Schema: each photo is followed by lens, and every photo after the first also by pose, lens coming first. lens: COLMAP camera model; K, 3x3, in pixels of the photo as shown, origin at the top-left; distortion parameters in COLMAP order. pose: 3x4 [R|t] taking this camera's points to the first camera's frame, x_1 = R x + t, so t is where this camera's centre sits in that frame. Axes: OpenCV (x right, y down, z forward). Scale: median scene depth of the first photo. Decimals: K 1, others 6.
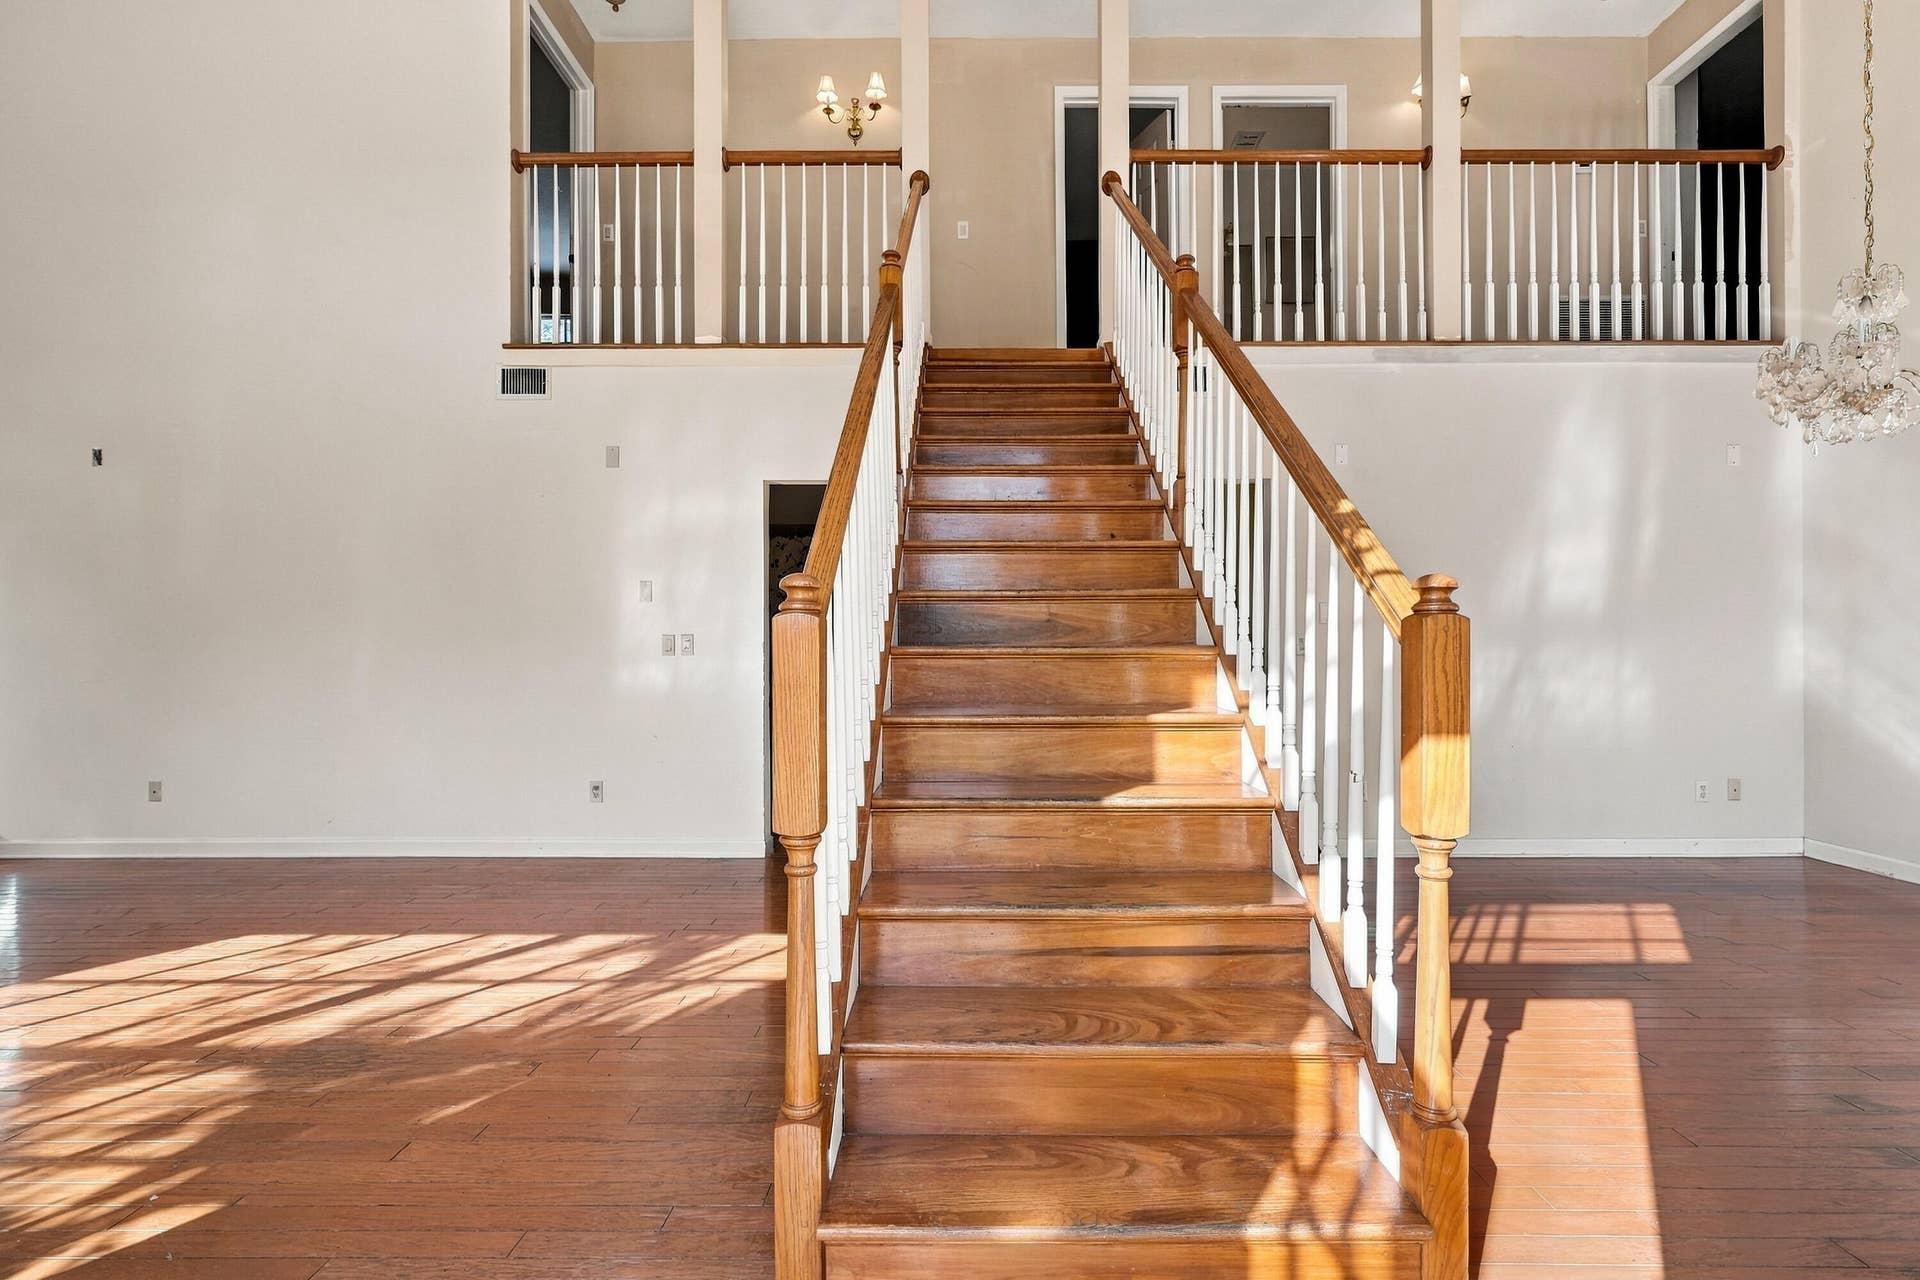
lens RADIAL K [[879.2, 0, 965.9], [0, 879.2, 657.8], [0, 0, 1]] dist [-0.004355, 0.000842]
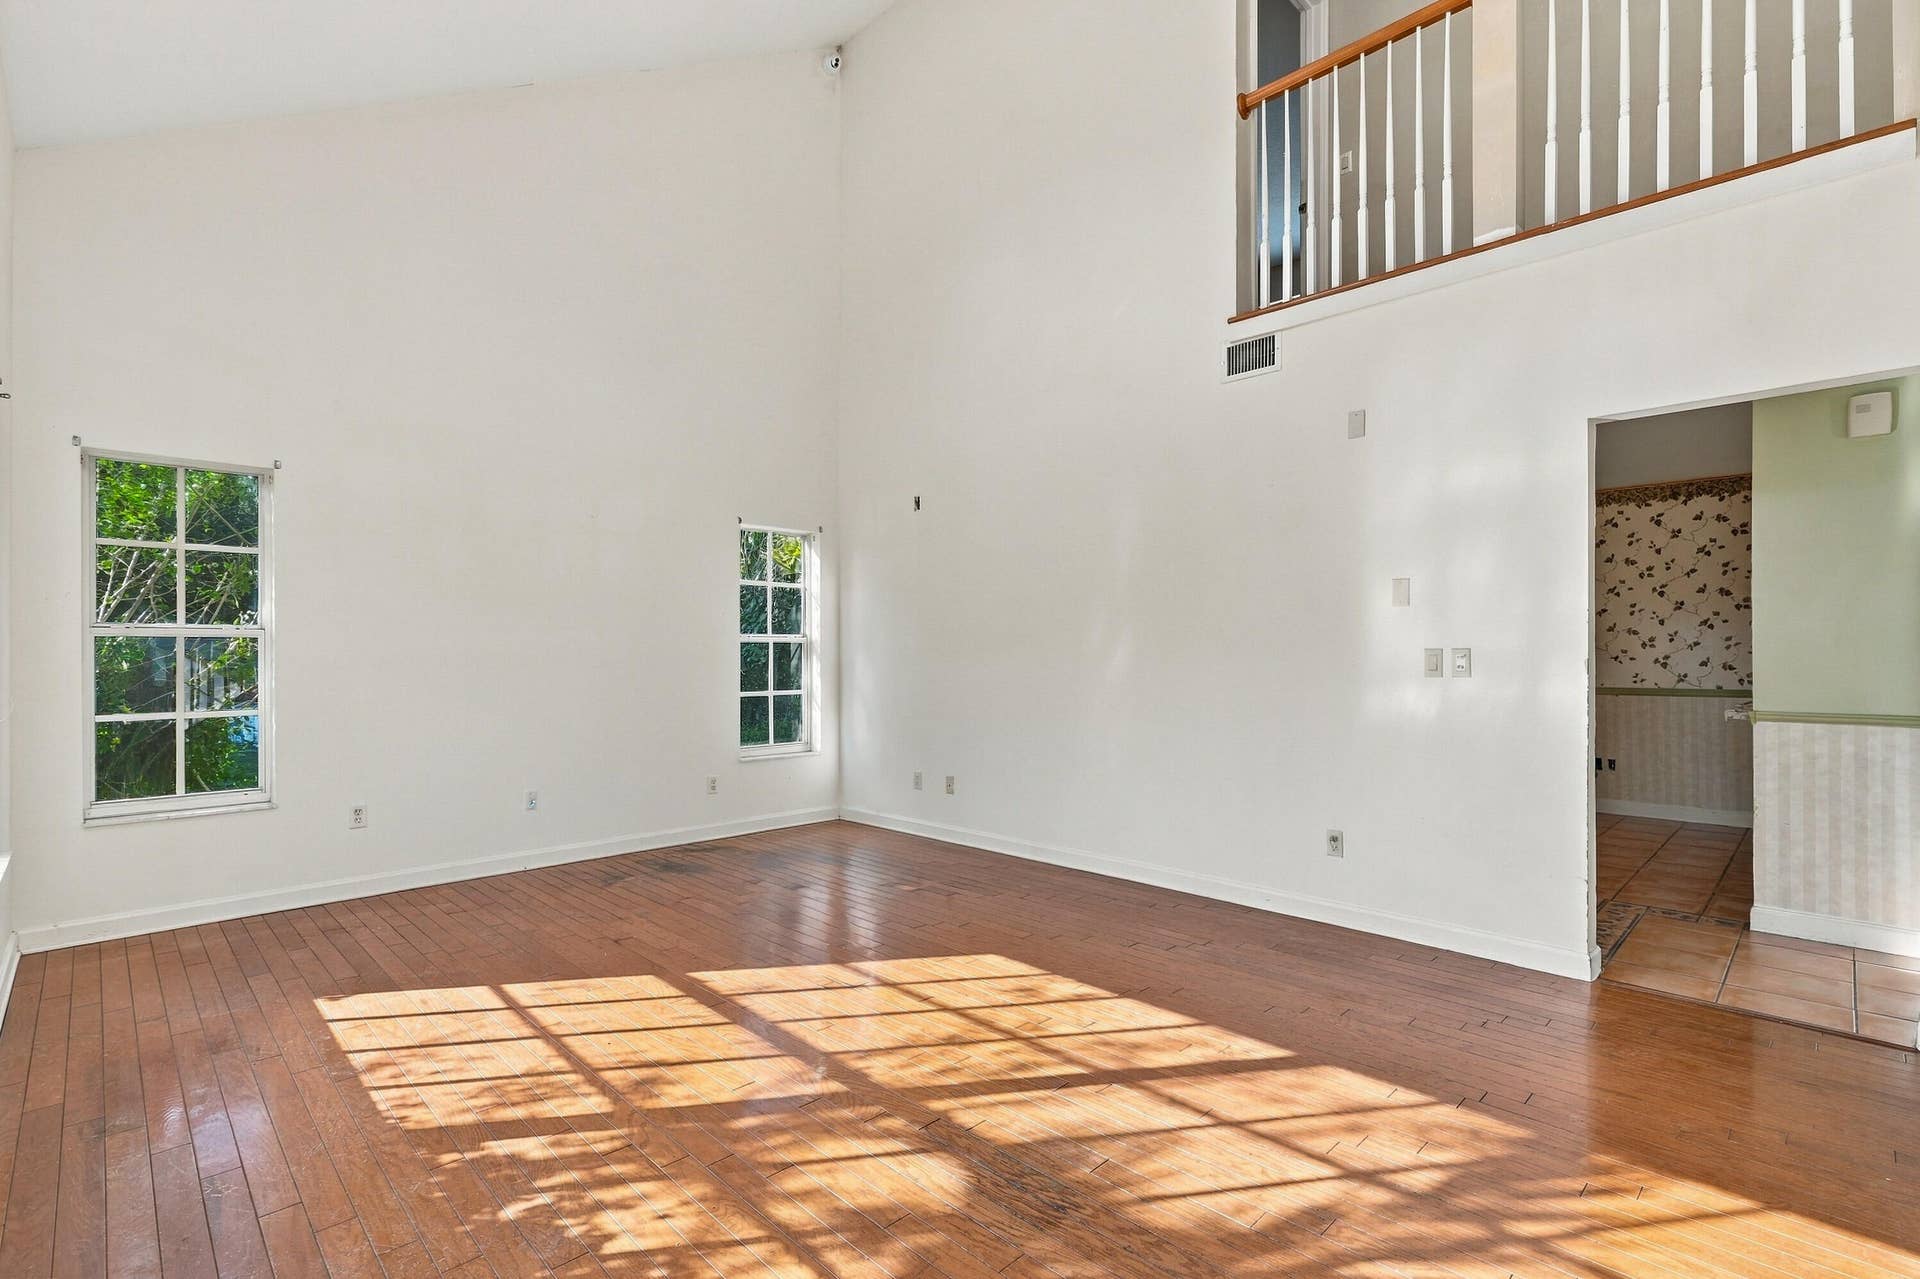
lens RADIAL K [[879.2, 0, 956.9], [0, 879.2, 655.1], [0, 0, 1]] dist [-0.004355, 0.000842]
pose [[0.709162, 0.000631, -0.705045, -0.099927], [-0.002019, 0.999997, -0.001135, -0.019107], [0.705043, 0.002229, 0.709162, 0.185346]]
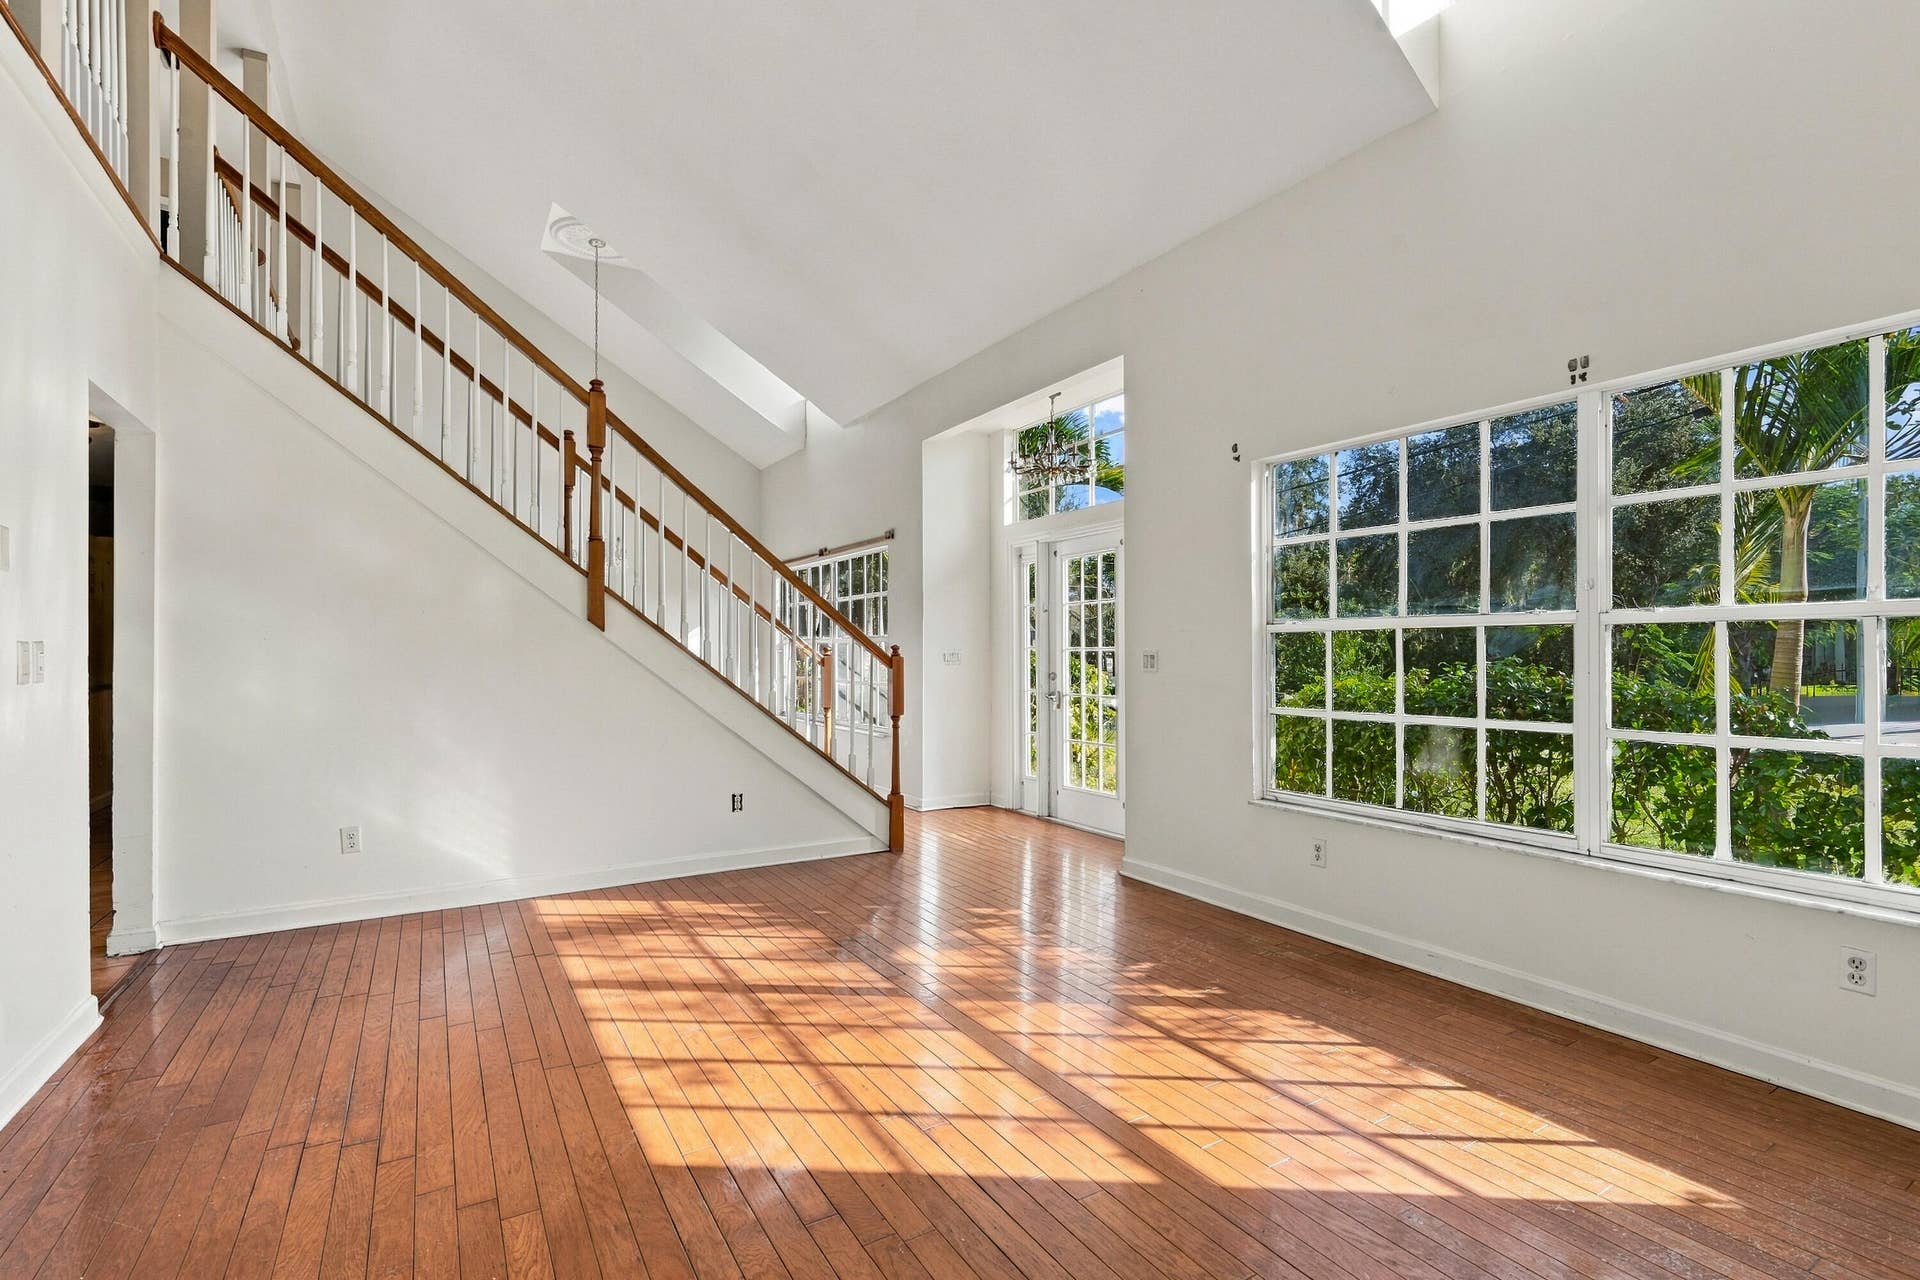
lens RADIAL K [[879.2, 0, 957.6], [0, 879.2, 652.3], [0, 0, 1]] dist [-0.004355, 0.000842]
pose [[-0.526608, 0.000159, 0.850108, -1.030864], [-0.009958, 0.999930, -0.006356, -0.016666], [-0.850050, -0.011812, -0.526570, 0.825175]]
